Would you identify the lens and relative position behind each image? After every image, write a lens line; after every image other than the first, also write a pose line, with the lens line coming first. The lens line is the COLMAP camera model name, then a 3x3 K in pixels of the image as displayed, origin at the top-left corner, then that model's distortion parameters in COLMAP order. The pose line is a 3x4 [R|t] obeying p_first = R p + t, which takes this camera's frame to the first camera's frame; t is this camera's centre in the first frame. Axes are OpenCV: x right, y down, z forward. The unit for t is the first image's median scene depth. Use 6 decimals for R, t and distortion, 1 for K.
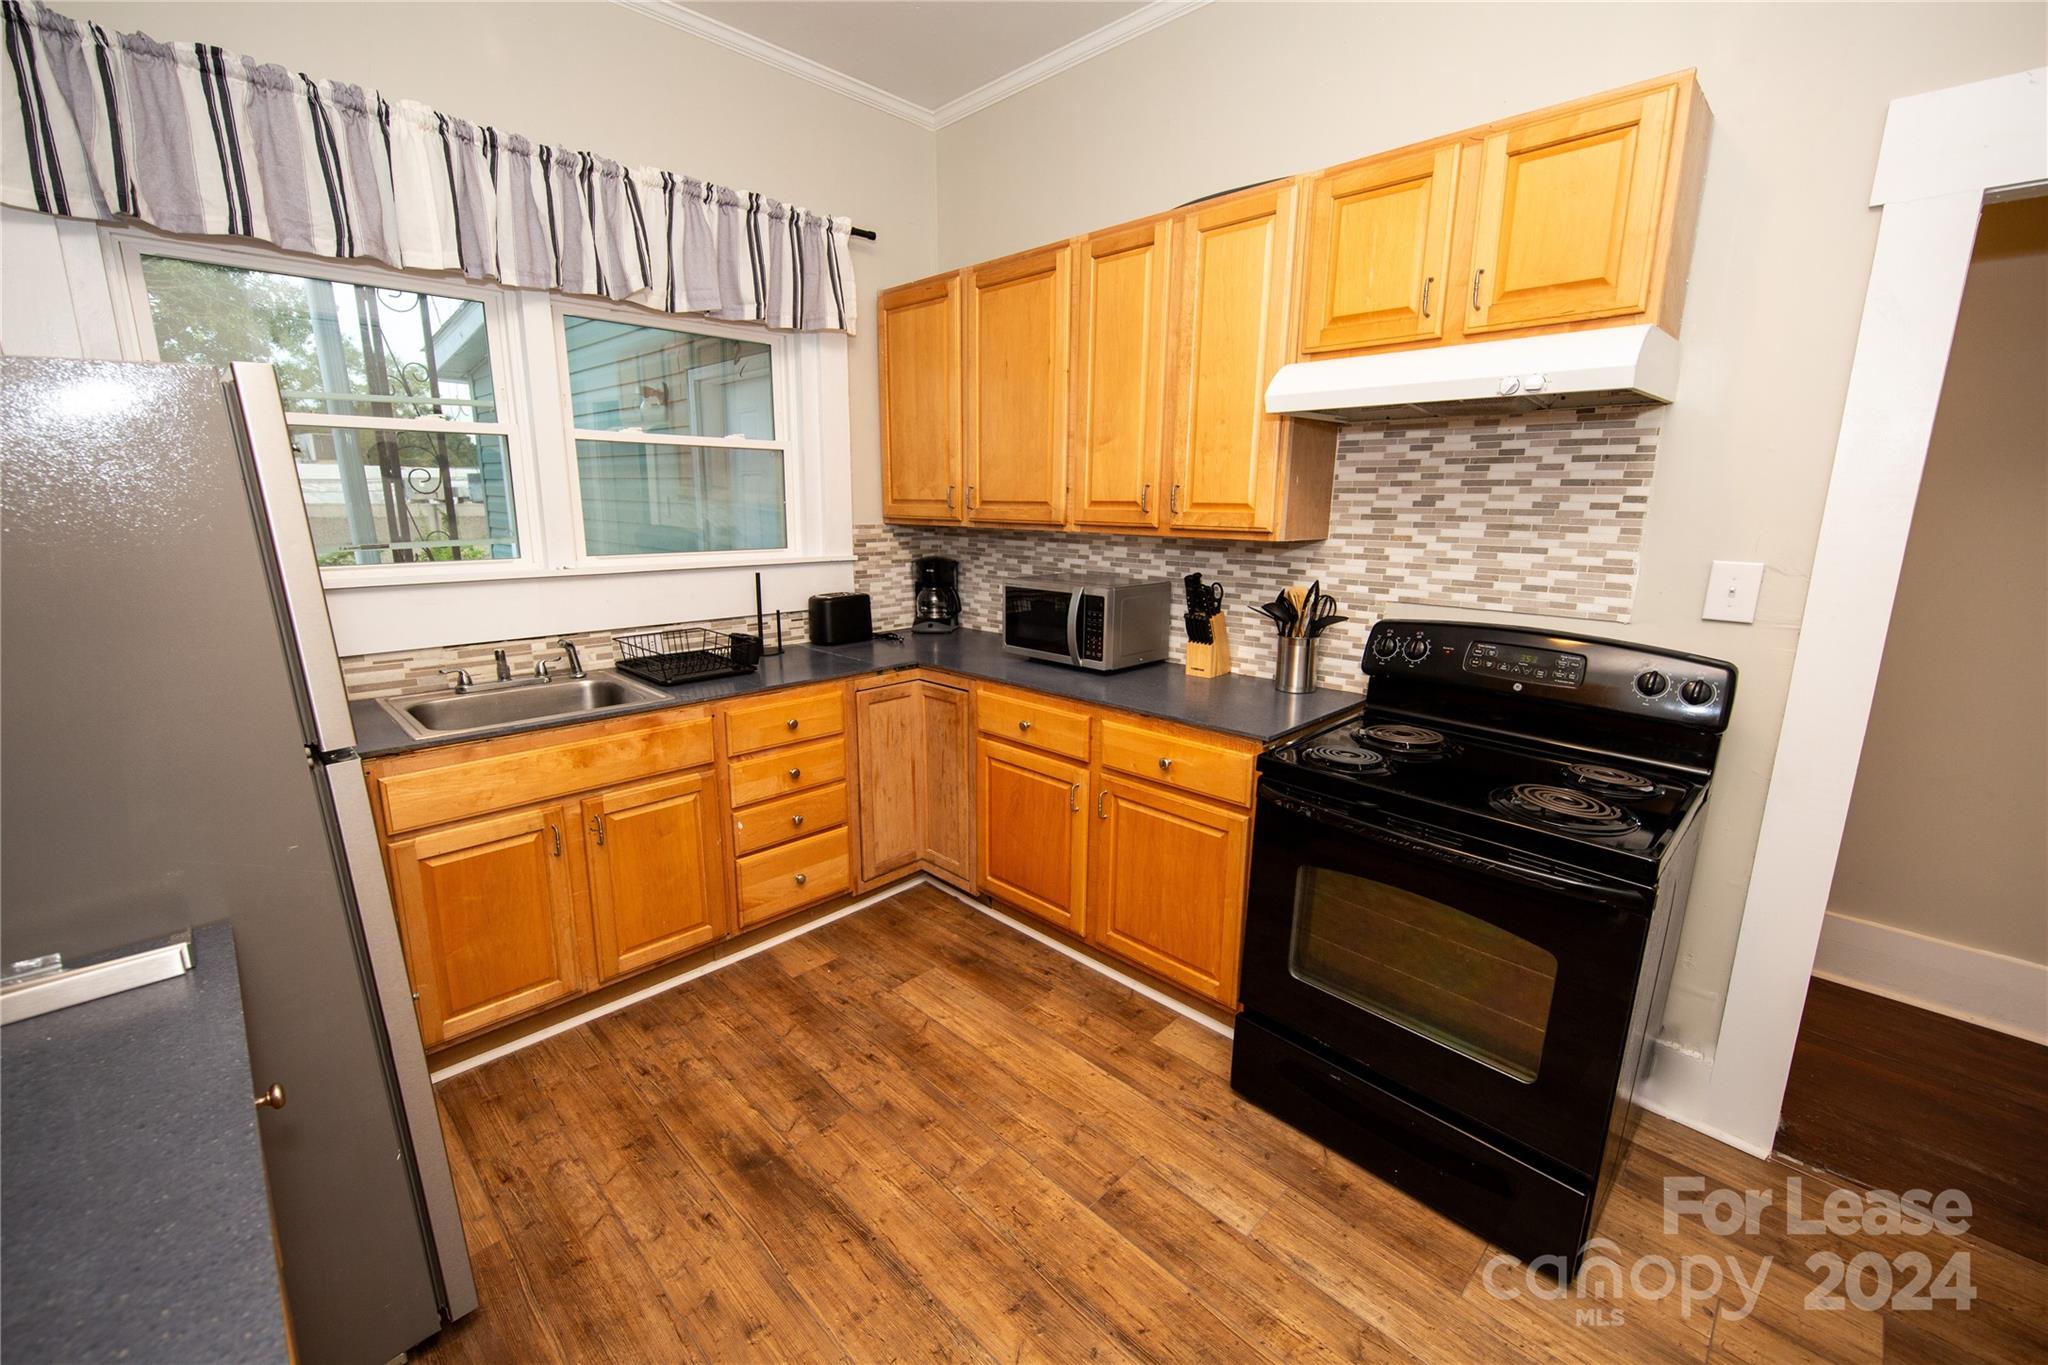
lens RADIAL K [[863.6, 0, 1024.0], [0, 863.6, 682.5], [0, 0, 1]] dist [0.015548, -0.007052]
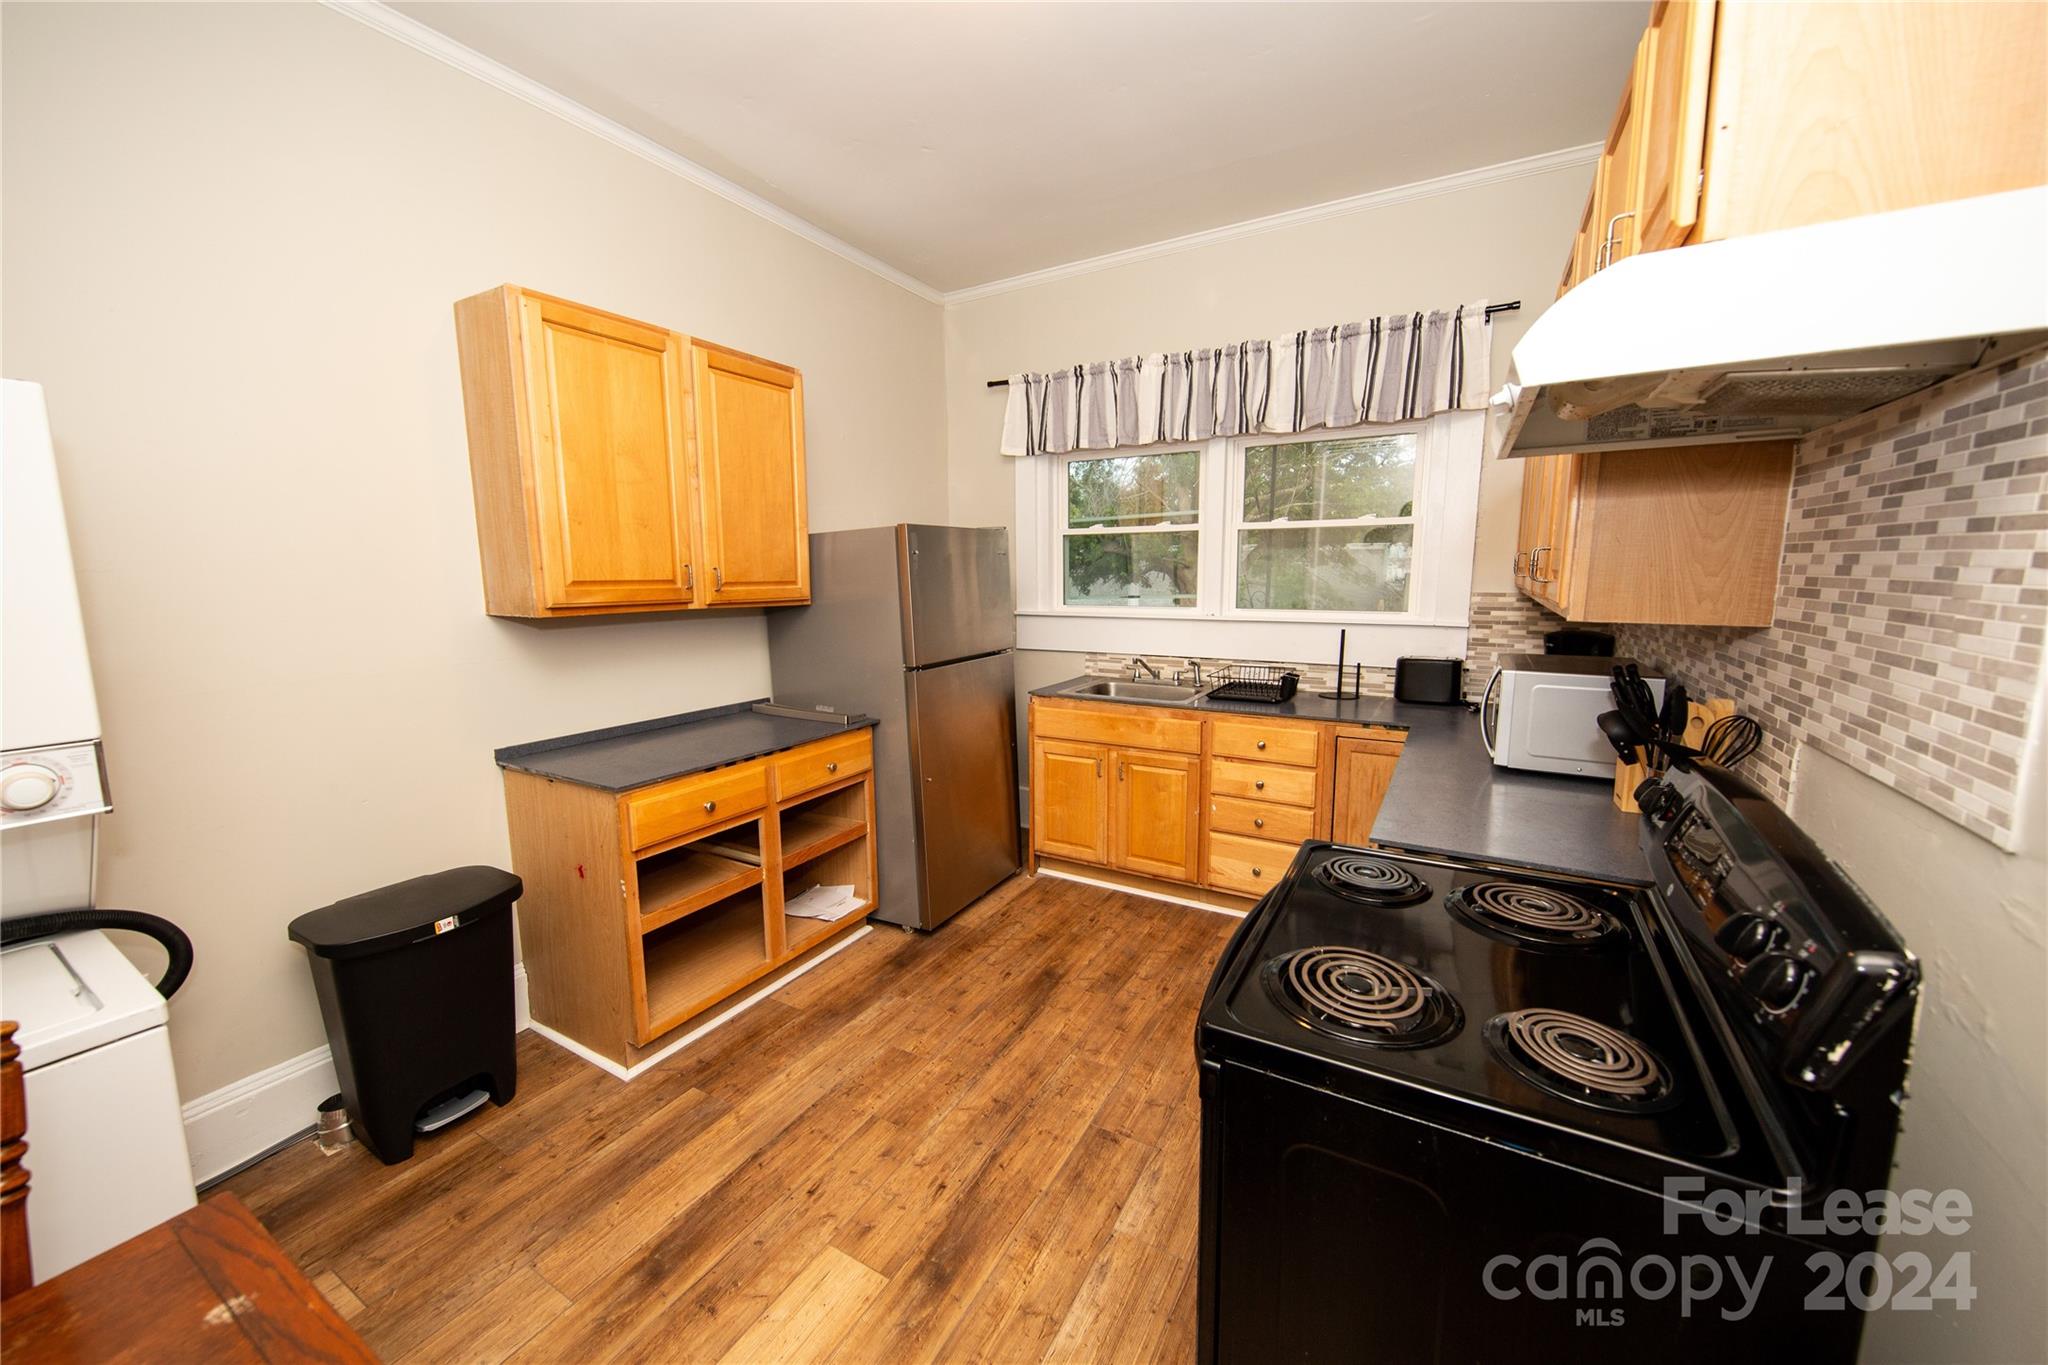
lens RADIAL K [[843.6, 0, 1024.0], [0, 843.6, 682.5], [0, 0, 1]] dist [0.022551, -0.000274]
pose [[0.208841, 0.126057, -0.969791, 0.911681], [-0.197839, 0.976600, 0.084338, -0.082059], [0.957729, 0.174249, 0.228893, 0.399799]]
